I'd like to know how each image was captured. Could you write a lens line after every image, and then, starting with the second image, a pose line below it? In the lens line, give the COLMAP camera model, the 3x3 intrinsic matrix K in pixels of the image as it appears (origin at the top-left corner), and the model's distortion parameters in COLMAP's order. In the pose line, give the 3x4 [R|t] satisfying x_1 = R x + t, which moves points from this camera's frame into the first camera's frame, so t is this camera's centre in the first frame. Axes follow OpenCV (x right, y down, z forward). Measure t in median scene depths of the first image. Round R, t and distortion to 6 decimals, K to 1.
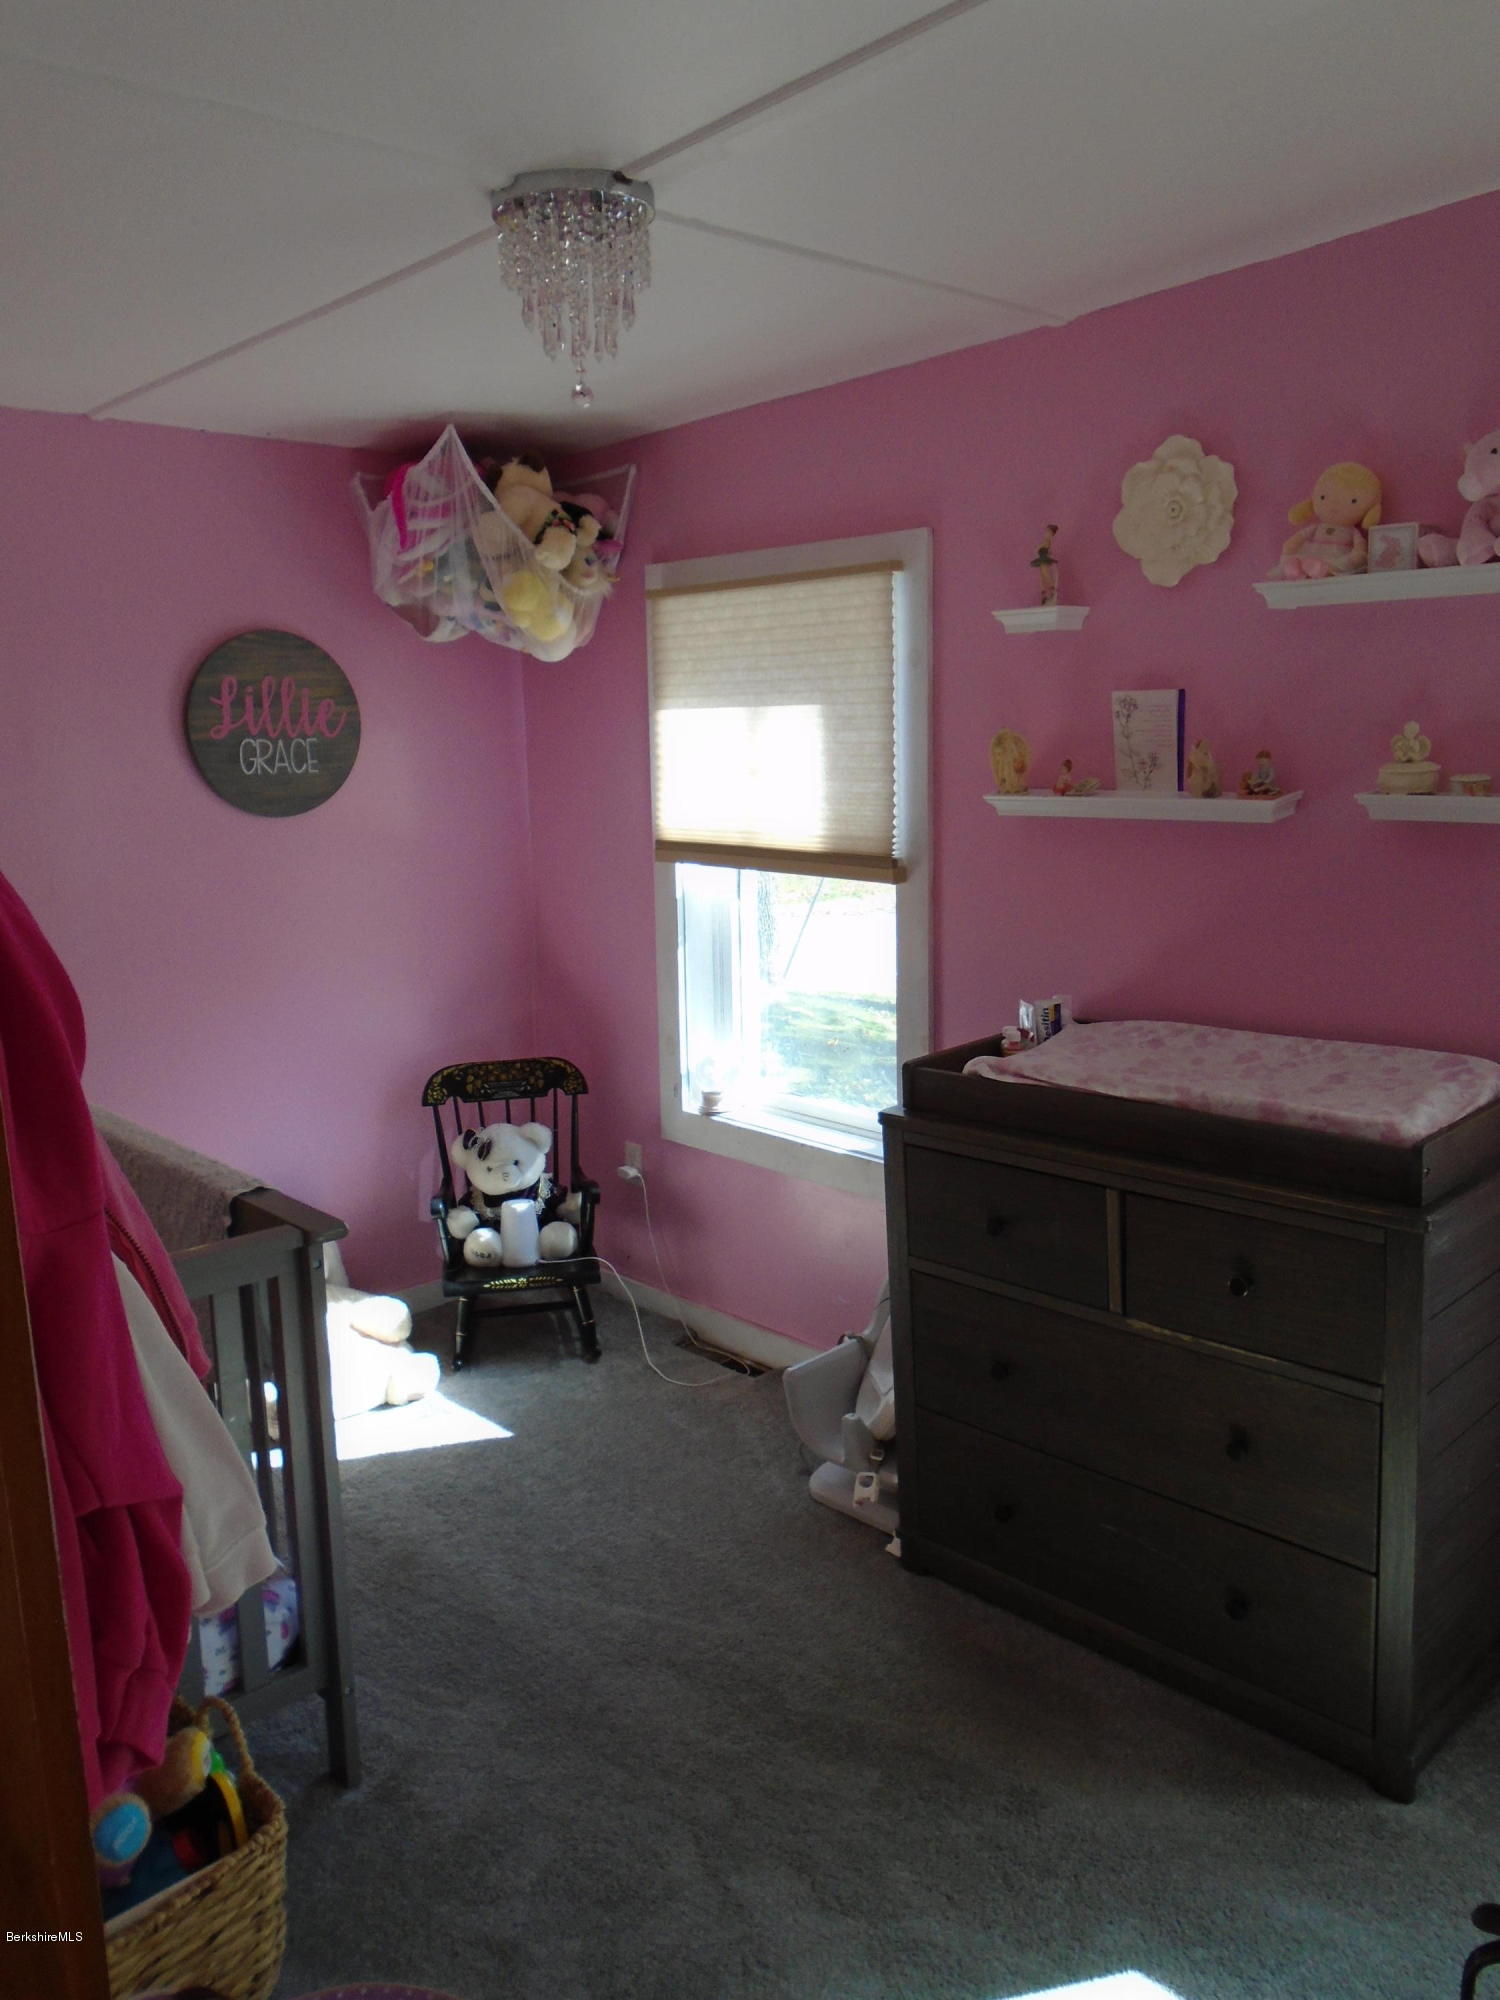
lens RADIAL K [[1551.8, 0, 755.1], [0, 1551.8, 996.5], [0, 0, 1]] dist [-0.003454, 0.000843]
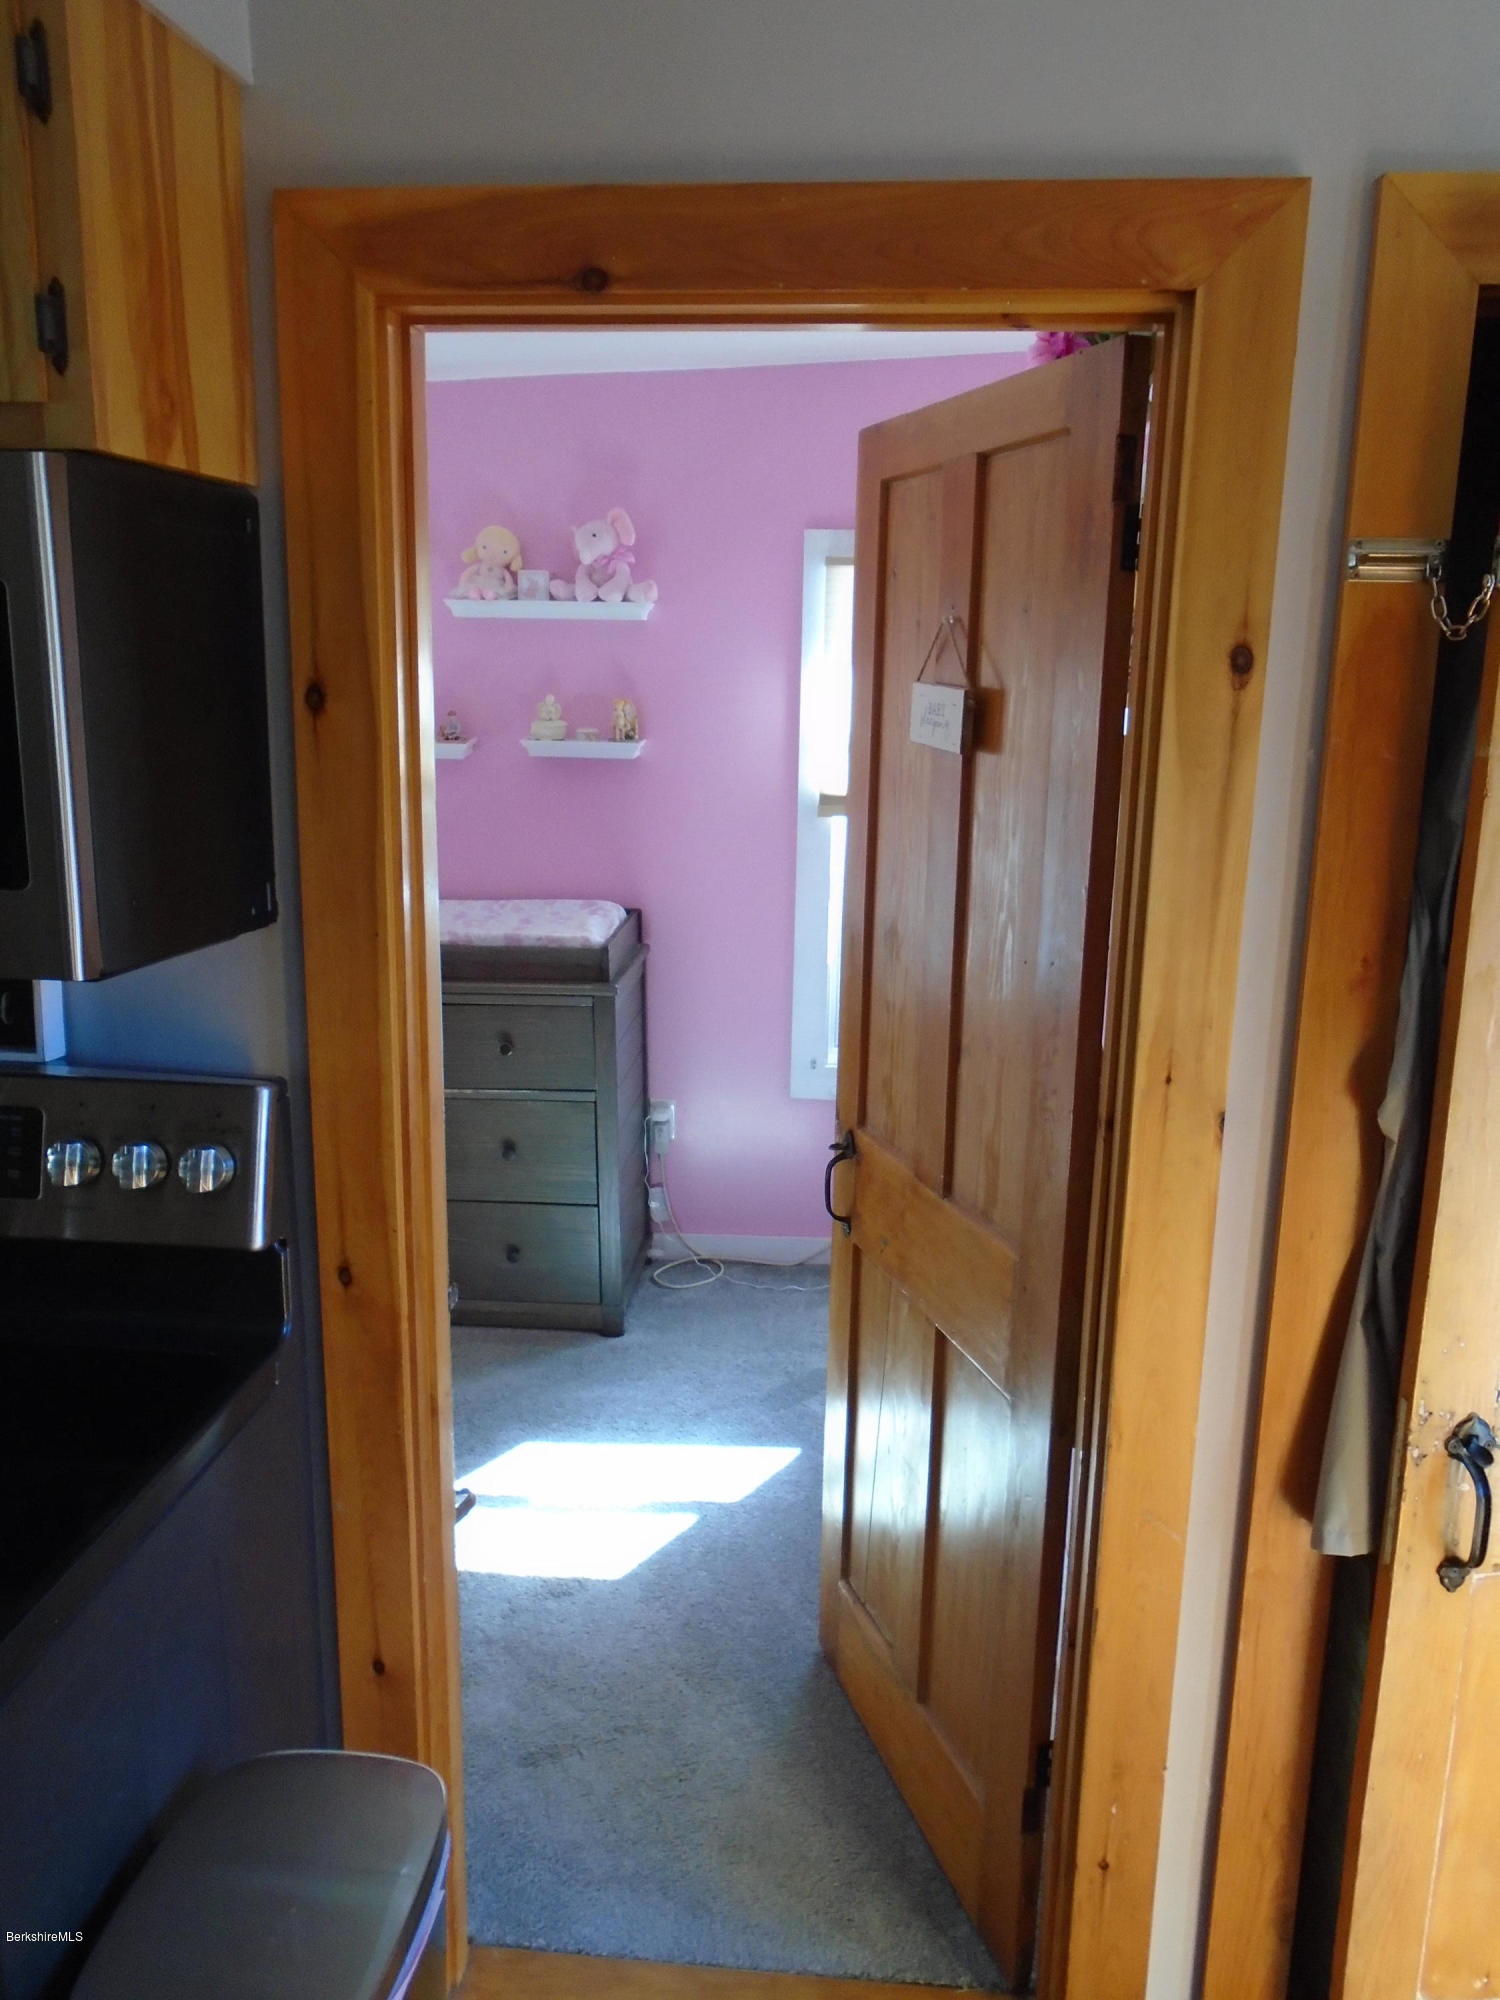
lens RADIAL K [[1551.8, 0, 745.8], [0, 1551.8, 1004.1], [0, 0, 1]] dist [-0.003454, 0.000843]
pose [[0.756852, -0.108186, 0.644571, -0.340661], [0.082618, 0.994131, 0.069847, 0.031678], [-0.648344, 0.000390, 0.761348, -0.245503]]
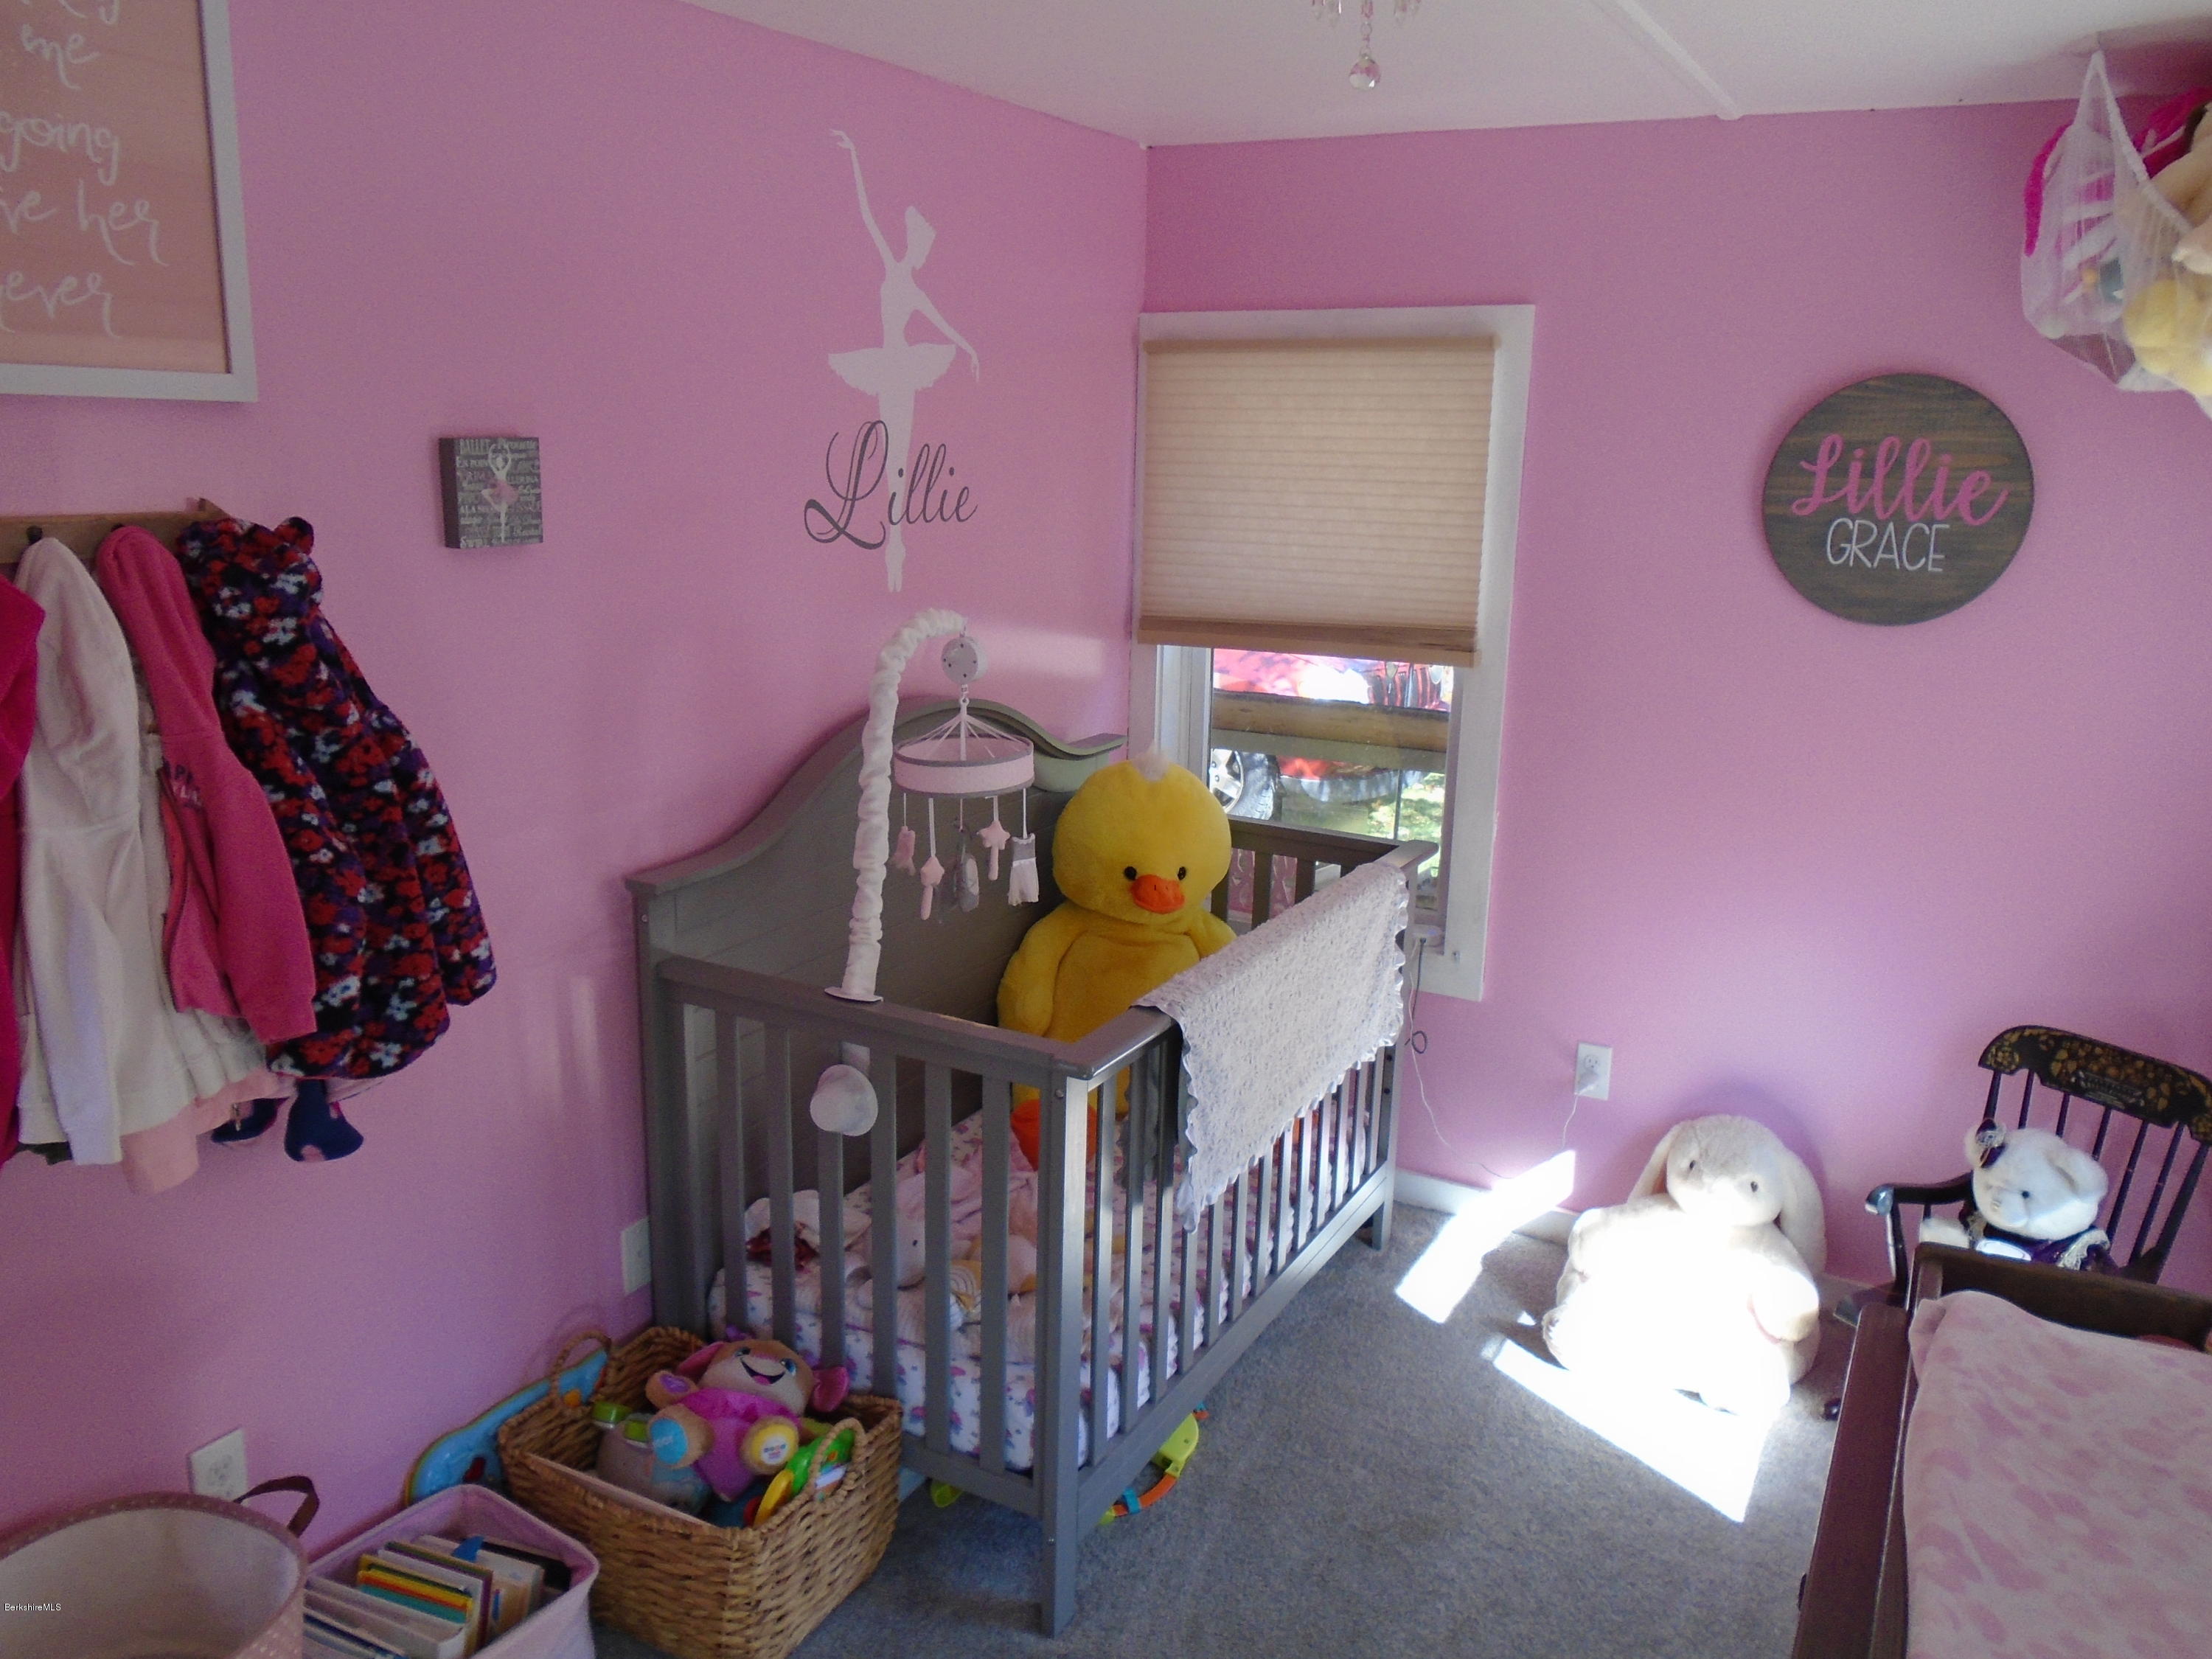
lens RADIAL K [[1716.3, 0, 1103.0], [0, 1716.3, 827.9], [0, 0, 1]] dist [-0.003454, 0.000843]
pose [[0.305622, 0.245316, -0.920008, 0.379943], [-0.199679, 0.961267, 0.189985, -0.108664], [0.930980, 0.125643, 0.342769, 0.396821]]
